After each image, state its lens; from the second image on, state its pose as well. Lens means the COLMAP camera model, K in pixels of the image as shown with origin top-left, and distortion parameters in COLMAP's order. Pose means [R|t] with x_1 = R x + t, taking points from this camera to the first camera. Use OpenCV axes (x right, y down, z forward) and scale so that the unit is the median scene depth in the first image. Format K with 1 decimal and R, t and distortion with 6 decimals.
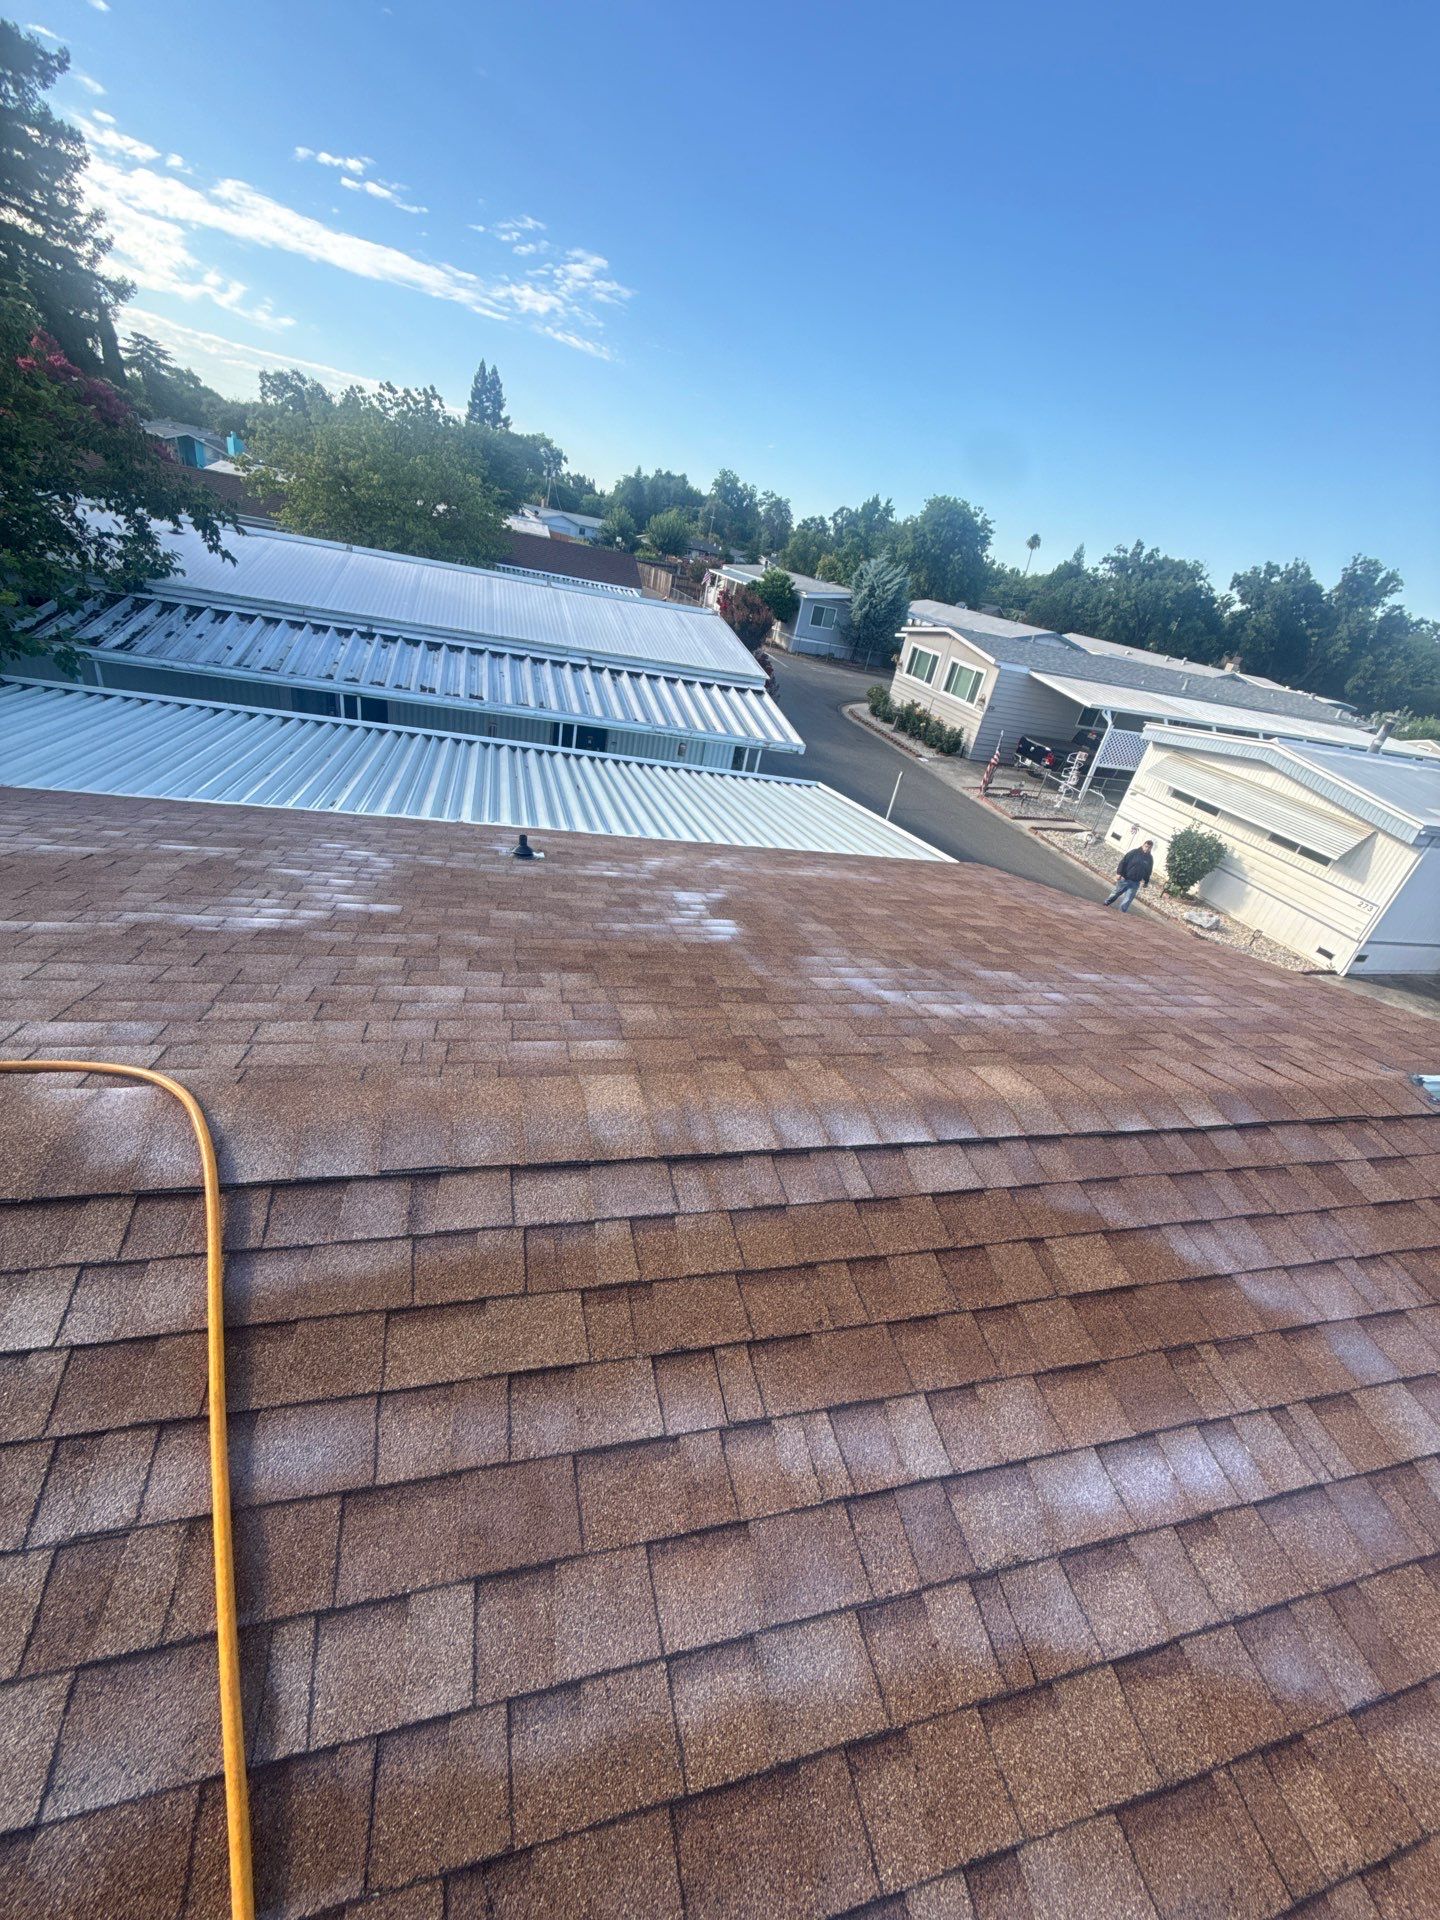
lens RADIAL K [[759.3, 0, 723.7], [0, 759.3, 957.5], [0, 0, 1]] dist [0.000795, -0.000564]
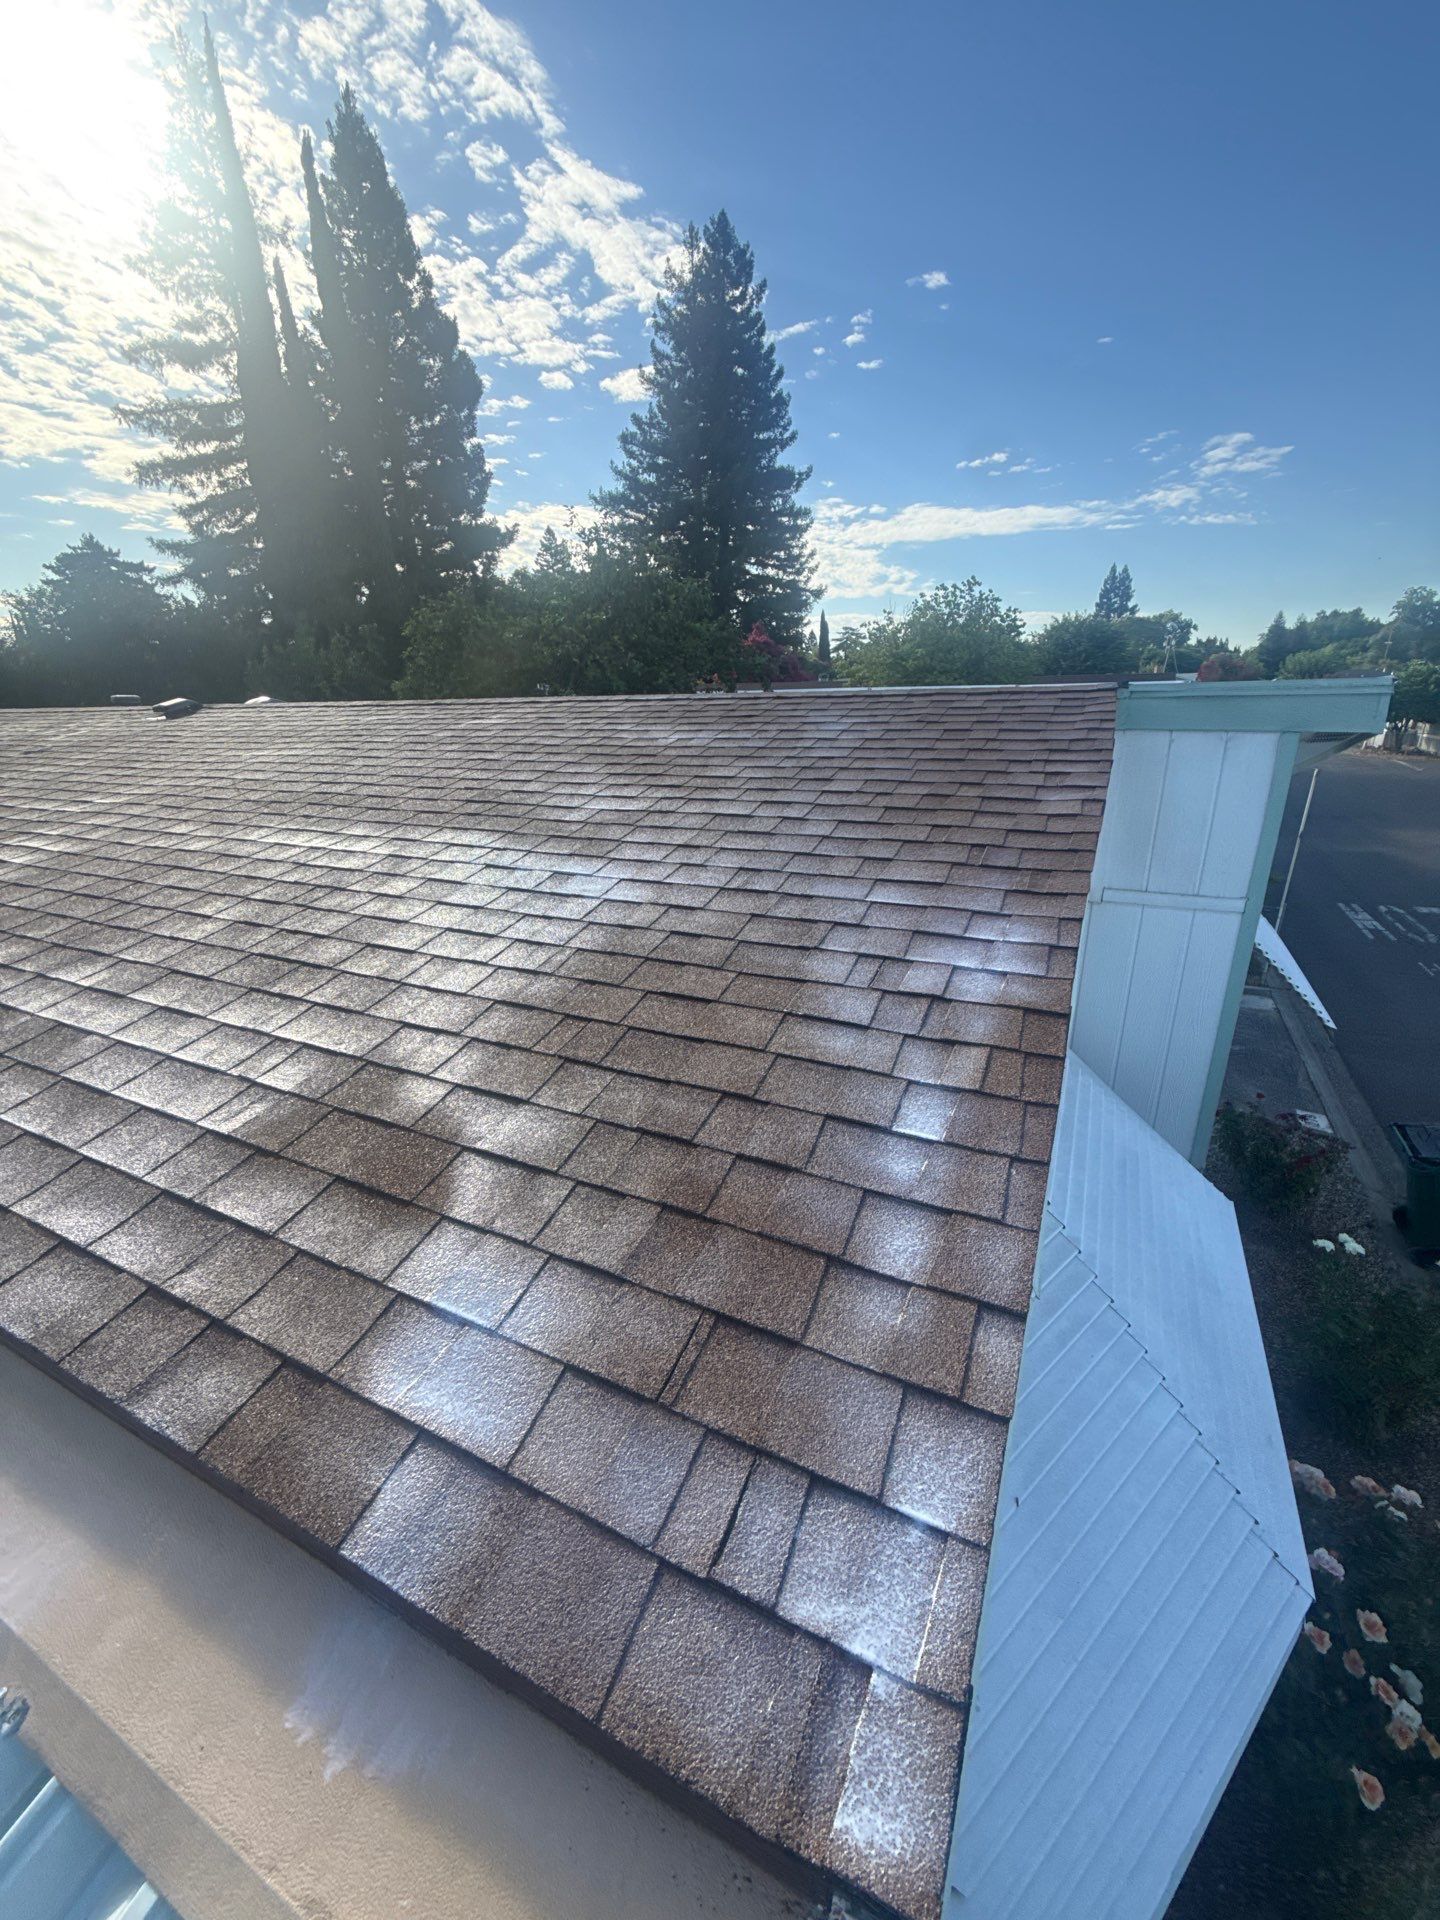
lens RADIAL K [[759.3, 0, 723.7], [0, 759.3, 957.5], [0, 0, 1]] dist [0.000795, -0.000564]
pose [[0.735762, 0.029391, -0.676602, 0.626806], [-0.177876, 0.972369, -0.151190, 0.462886], [0.653463, 0.231591, 0.720660, -0.161574]]
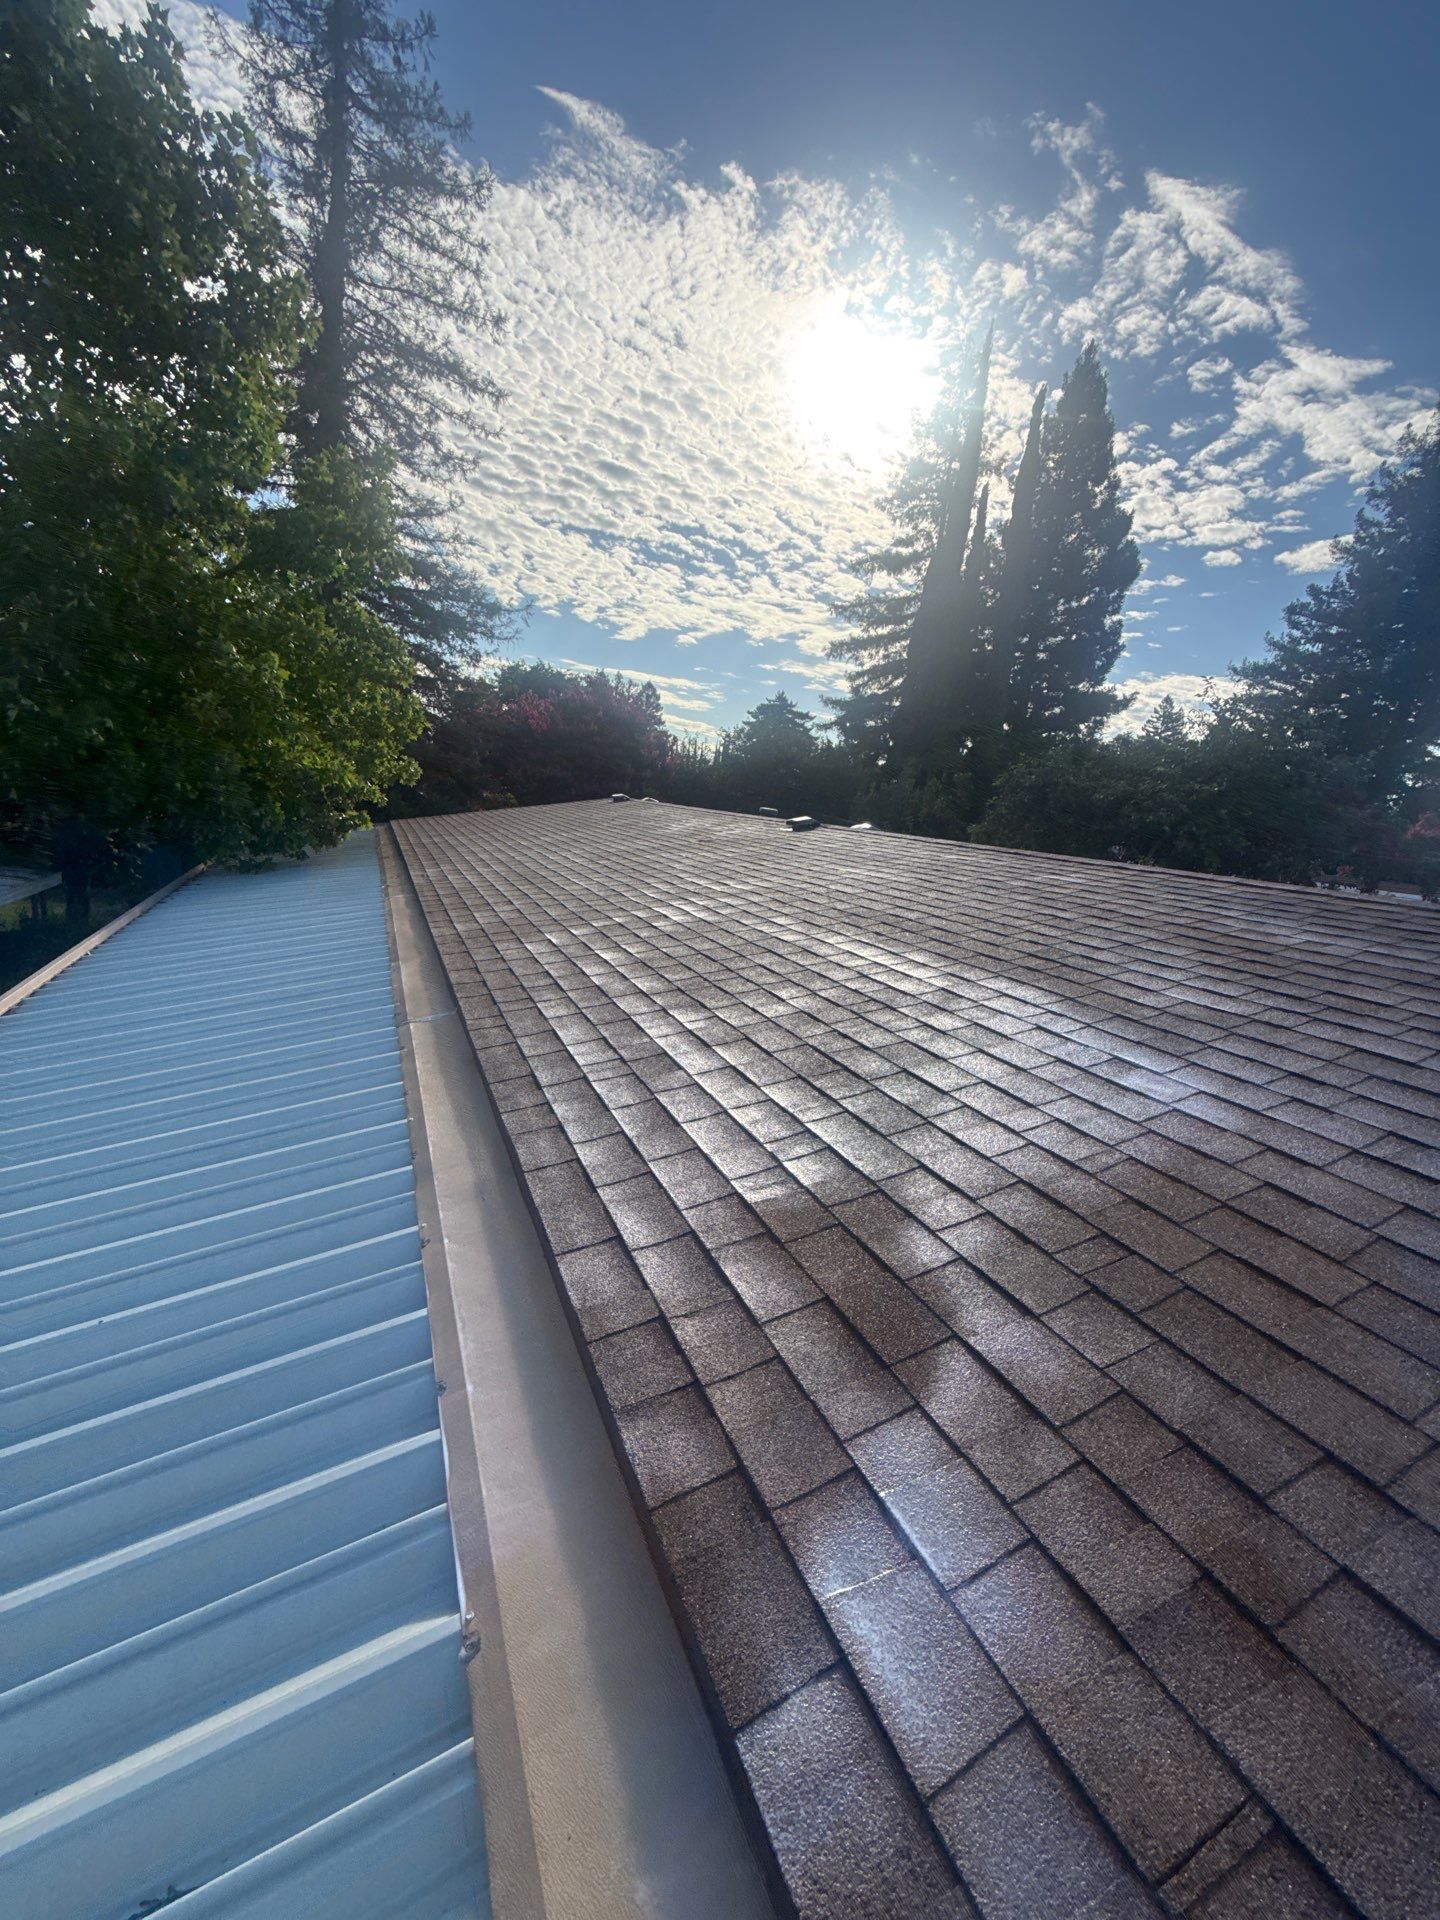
lens RADIAL K [[760.1, 0, 724.8], [0, 760.1, 958.1], [0, 0, 1]] dist [0.000262, -0.000159]
pose [[0.180230, 0.030328, -0.983157, 0.602025], [-0.547819, 0.833253, -0.074721, 0.462421], [0.816952, 0.552059, 0.166791, -0.177495]]
